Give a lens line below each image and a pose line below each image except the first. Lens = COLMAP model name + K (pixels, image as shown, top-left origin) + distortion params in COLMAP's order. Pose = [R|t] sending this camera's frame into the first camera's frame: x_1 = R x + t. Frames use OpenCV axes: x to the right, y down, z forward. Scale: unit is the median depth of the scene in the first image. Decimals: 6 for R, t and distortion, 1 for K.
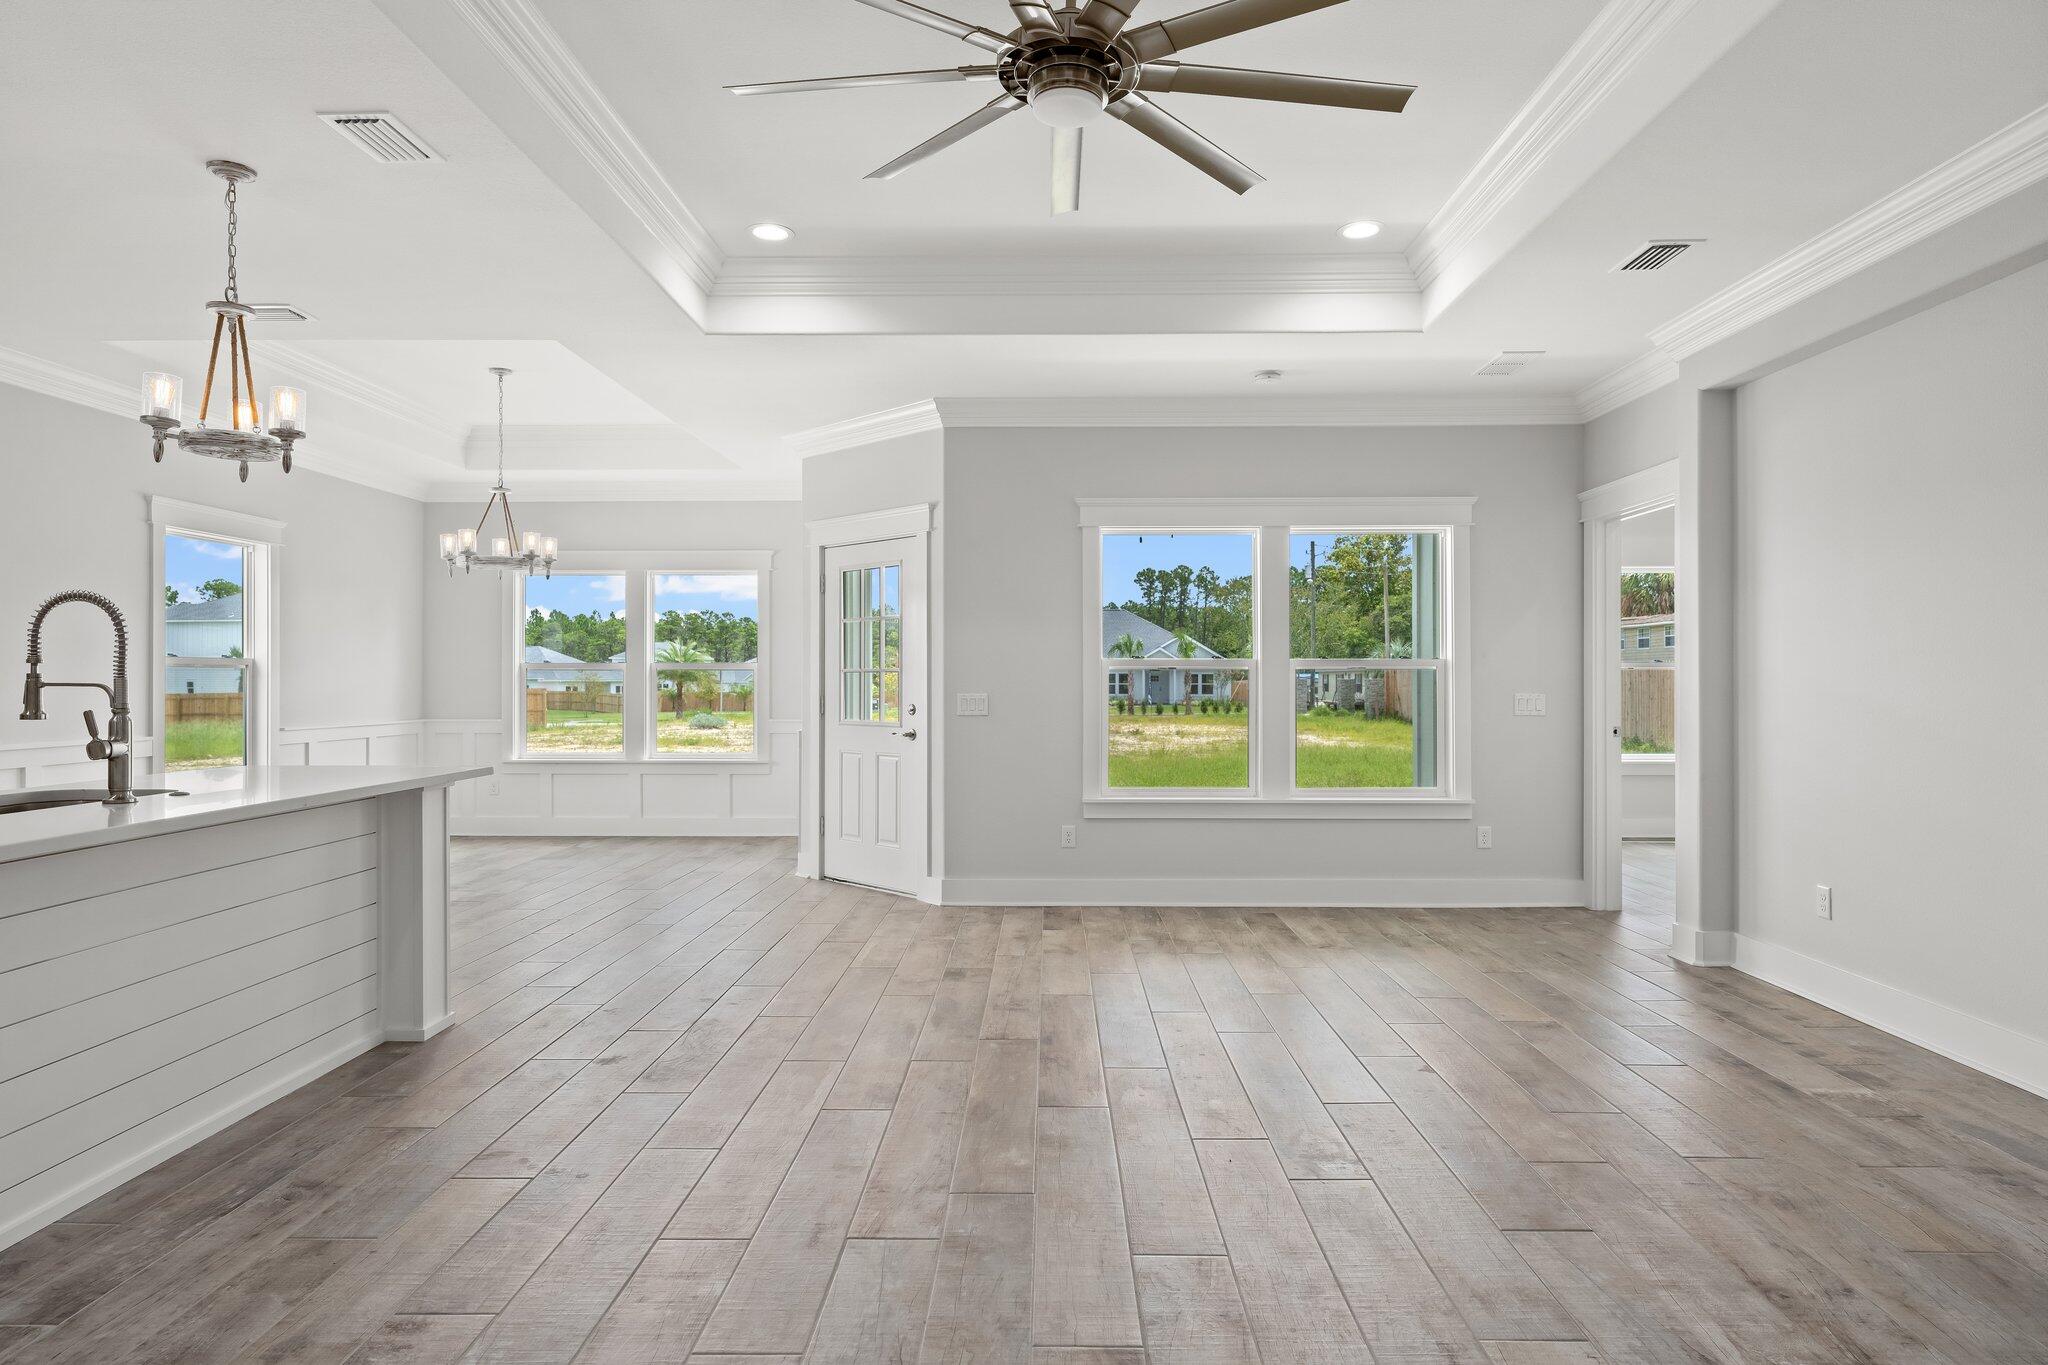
lens RADIAL K [[1182.1, 0, 1033.3], [0, 1182.1, 677.7], [0, 0, 1]] dist [0.003724, 0.000717]
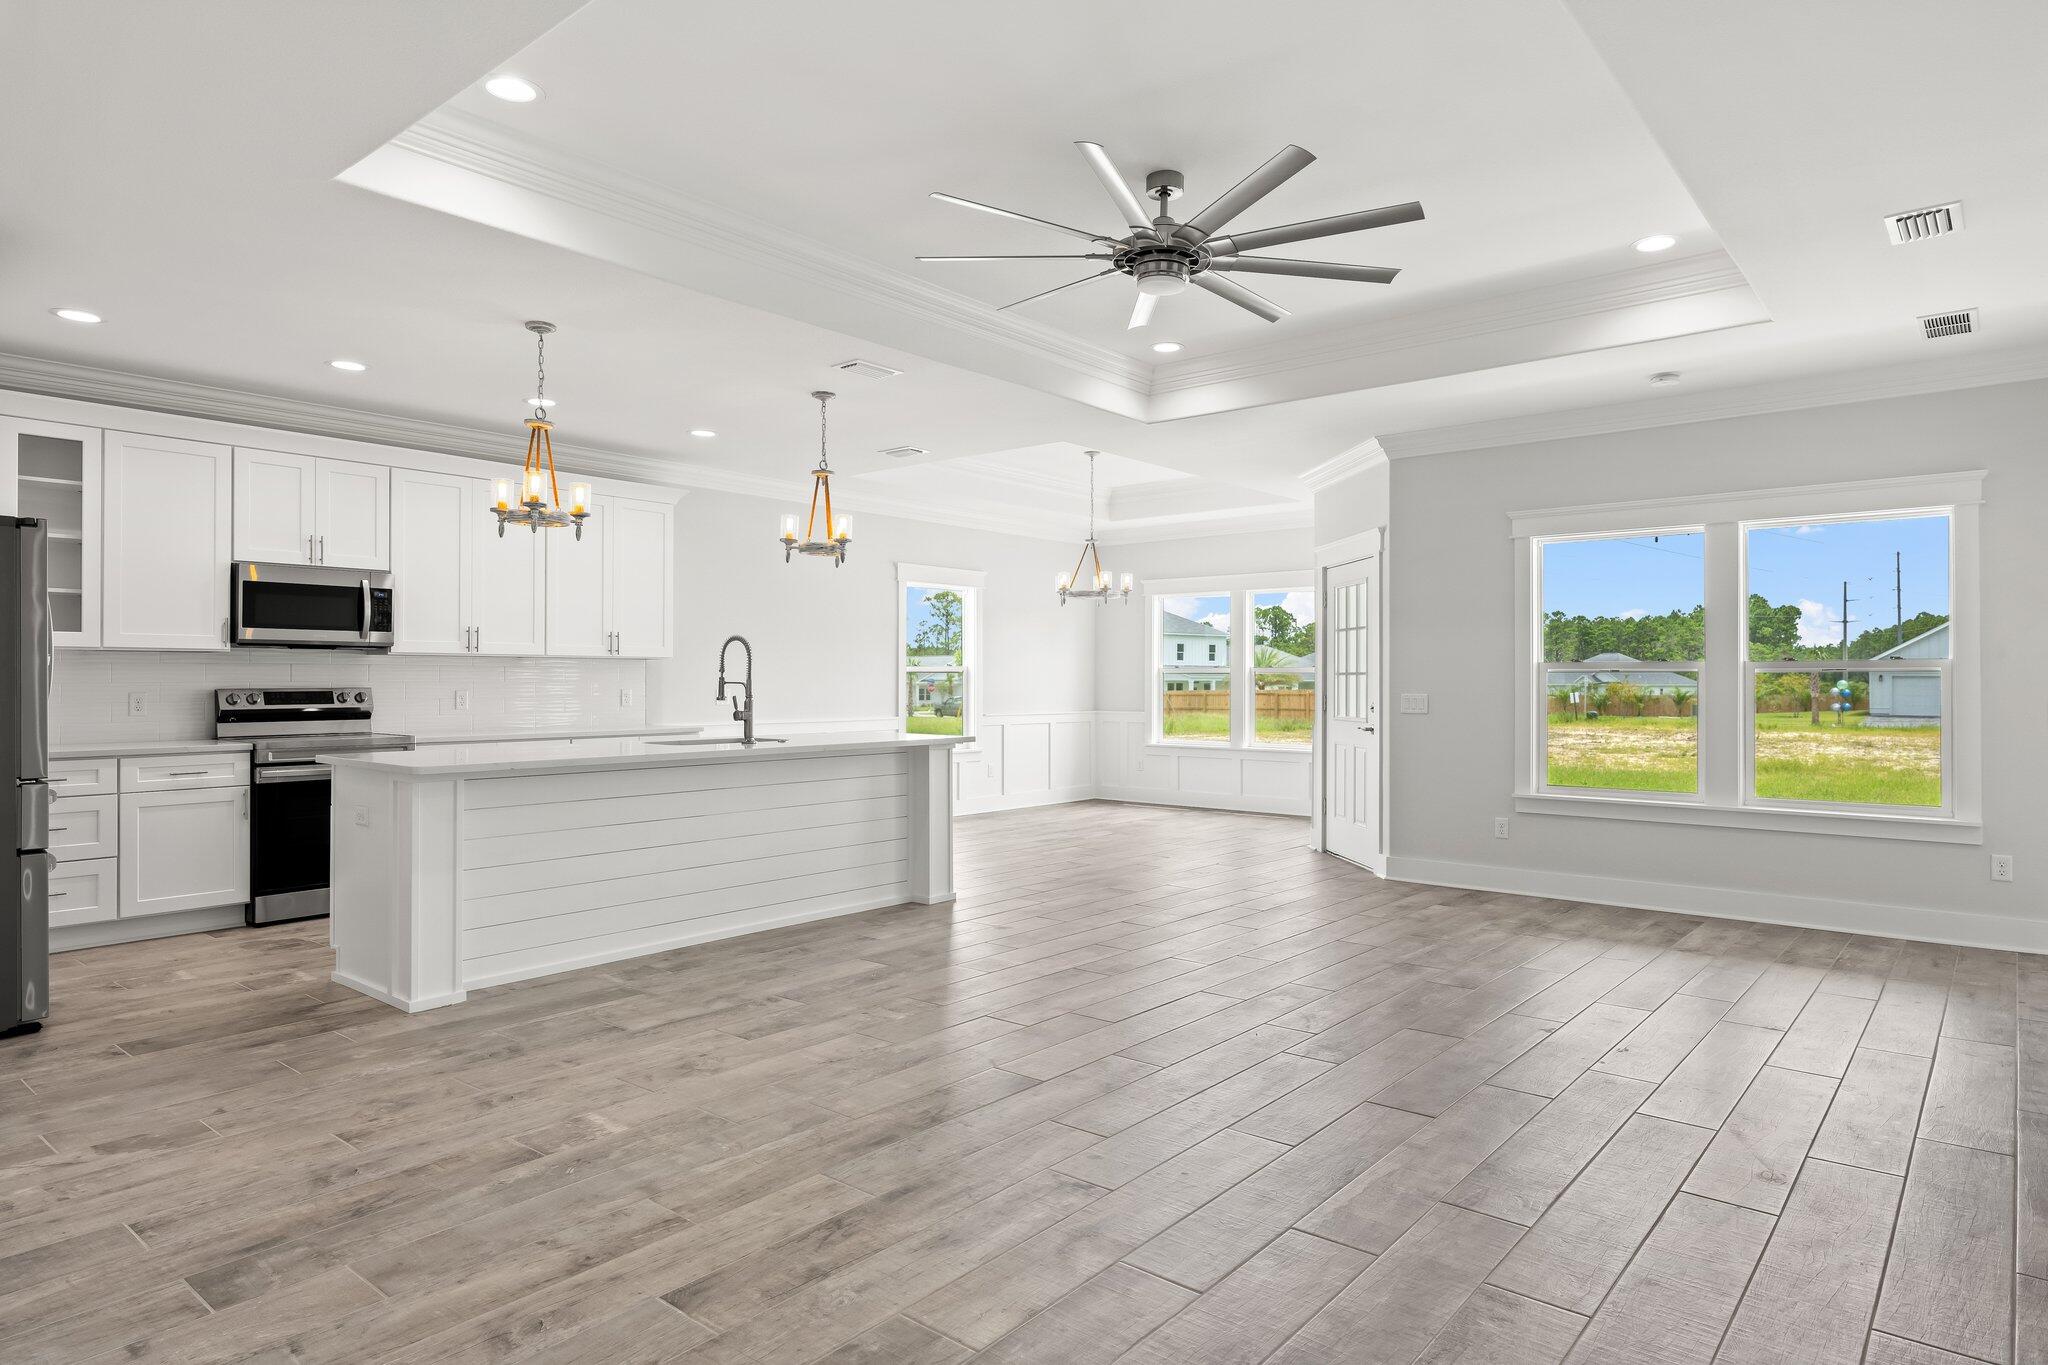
lens RADIAL K [[1182.1, 0, 1036.8], [0, 1182.1, 678.8], [0, 0, 1]] dist [0.003724, 0.000717]
pose [[0.778871, 0.000484, -0.627183, 0.480880], [-0.001188, 0.999999, -0.000703, 0.000106], [0.627182, 0.001293, 0.778871, -0.128887]]
